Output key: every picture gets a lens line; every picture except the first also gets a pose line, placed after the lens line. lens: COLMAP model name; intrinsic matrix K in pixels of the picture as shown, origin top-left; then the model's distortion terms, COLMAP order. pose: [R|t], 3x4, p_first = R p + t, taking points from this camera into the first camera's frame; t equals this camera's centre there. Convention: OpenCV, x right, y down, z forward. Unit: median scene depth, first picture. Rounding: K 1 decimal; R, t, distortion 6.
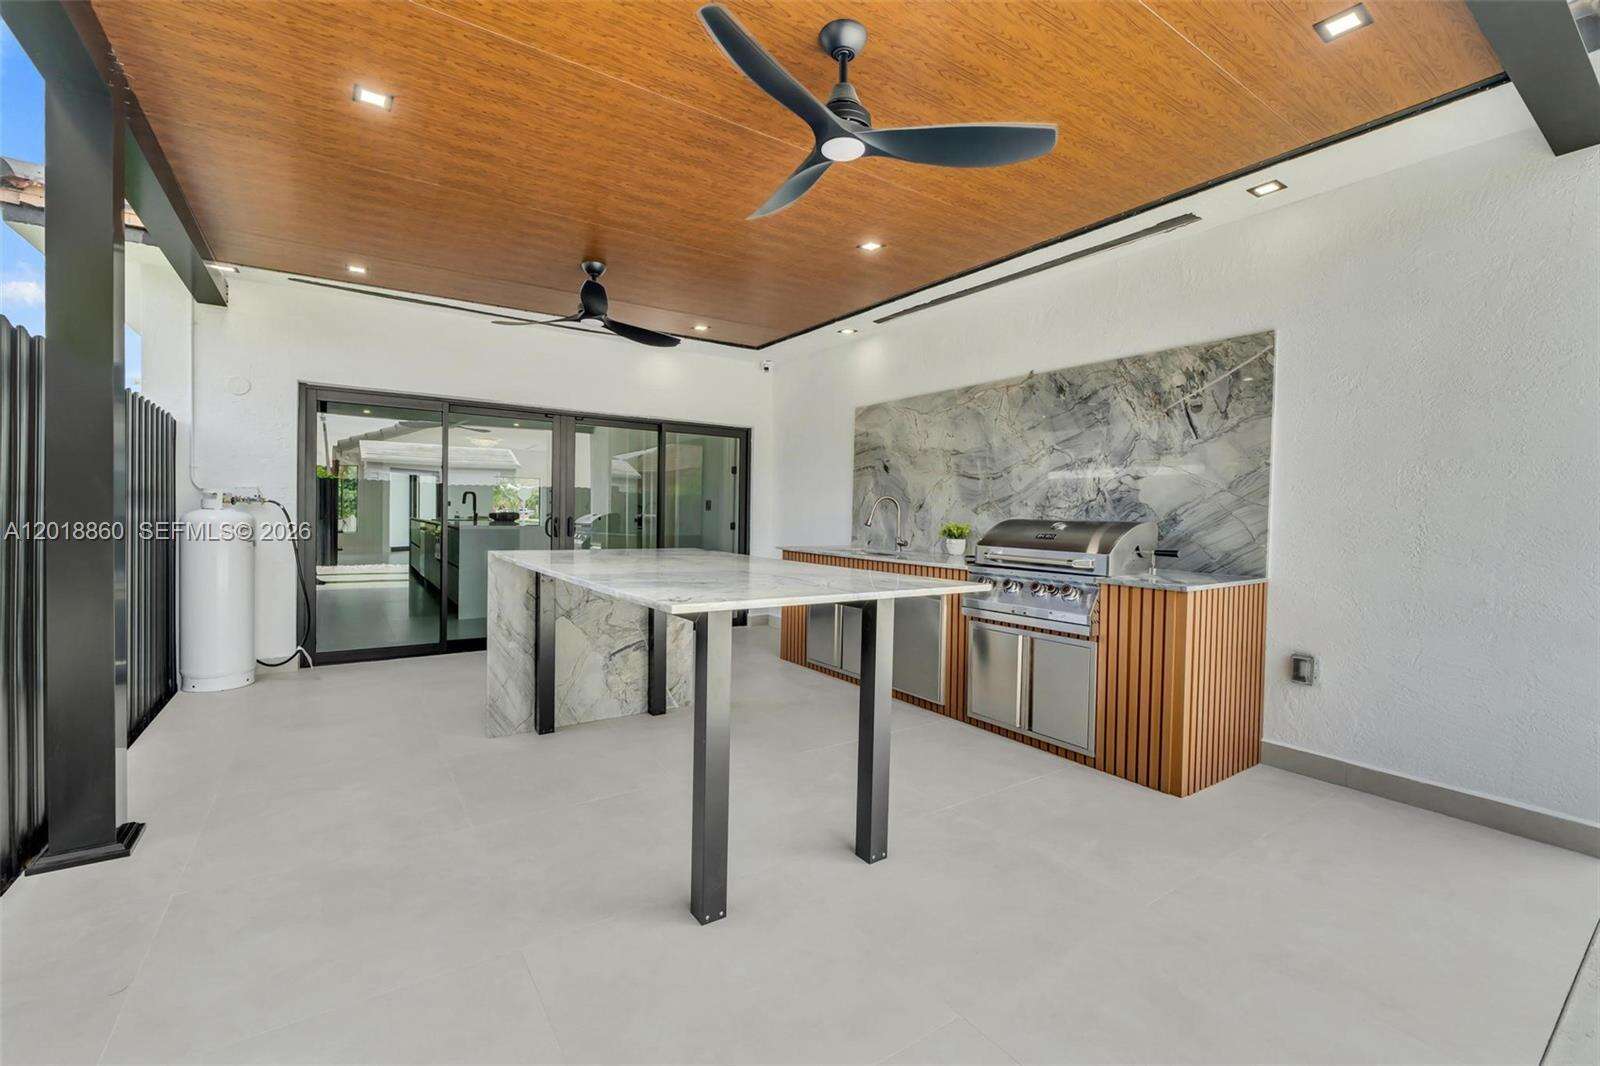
lens RADIAL K [[669.4, 0, 828.4], [0, 669.4, 534.2], [0, 0, 1]] dist [-0.002028, -0.000324]
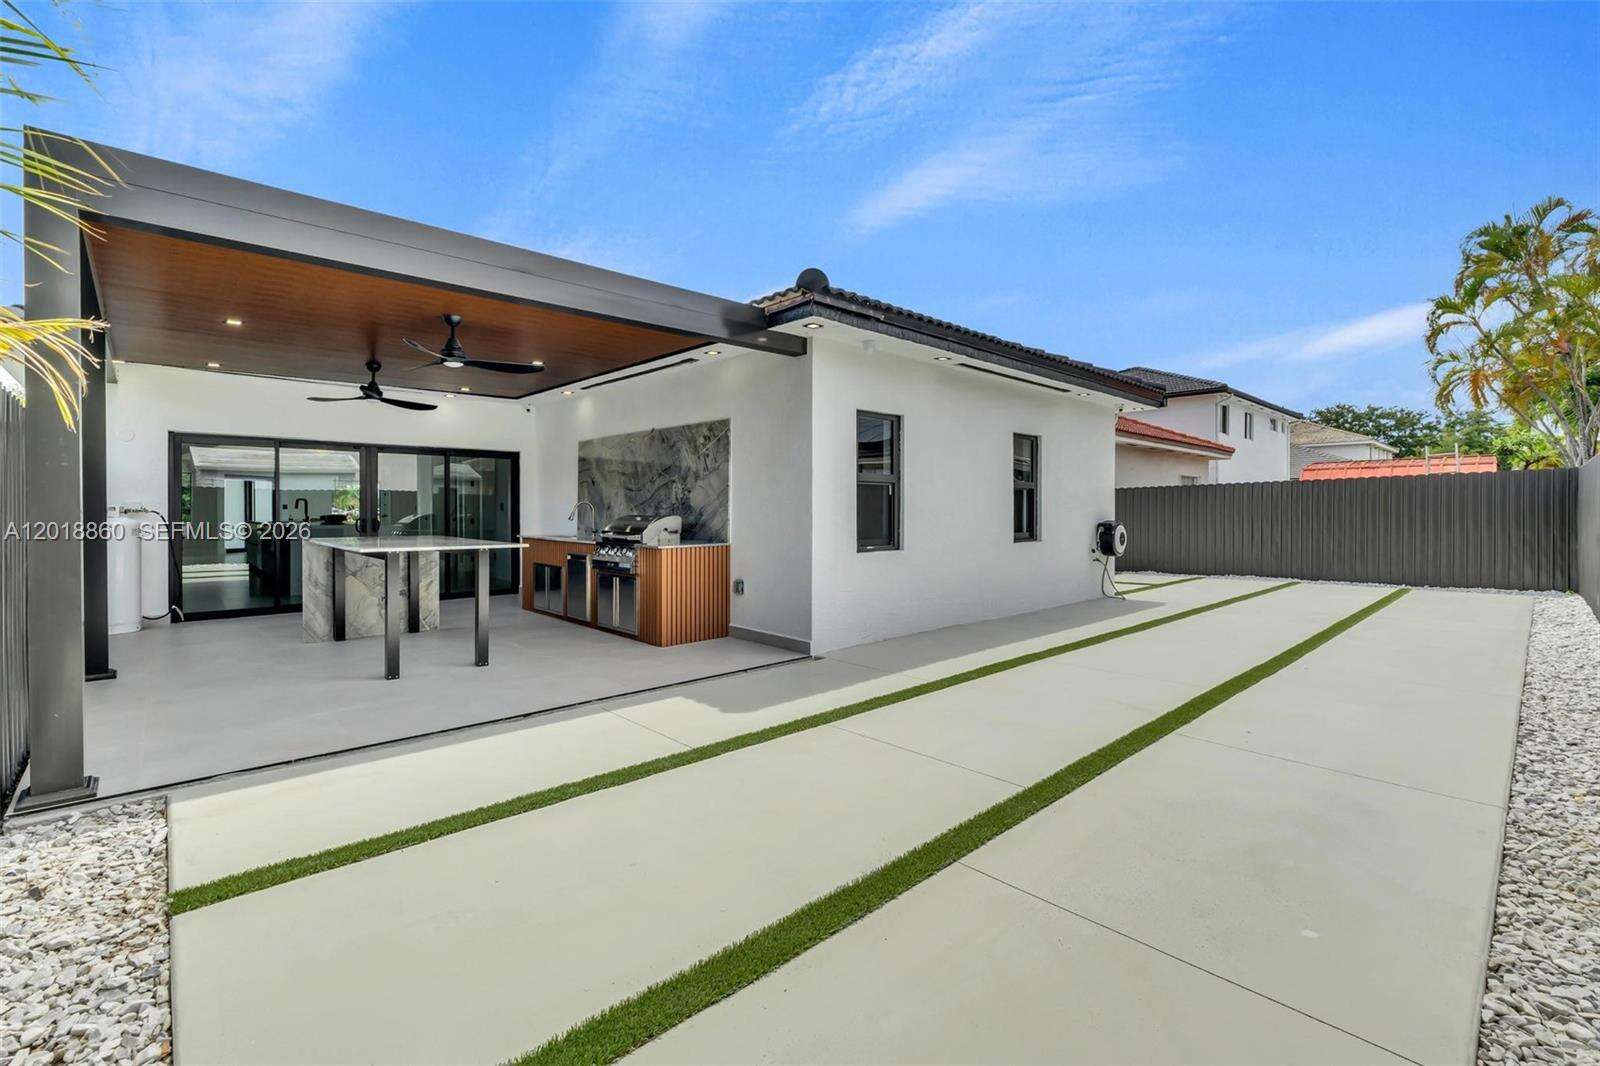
lens RADIAL K [[698.6, 0, 829.9], [0, 698.6, 522.8], [0, 0, 1]] dist [-0.001494, -0.000943]
pose [[0.989659, -0.019717, 0.142077, 0.465590], [0.020901, 0.999758, -0.006850, 0.018718], [-0.141907, 0.009749, 0.989832, -0.782476]]
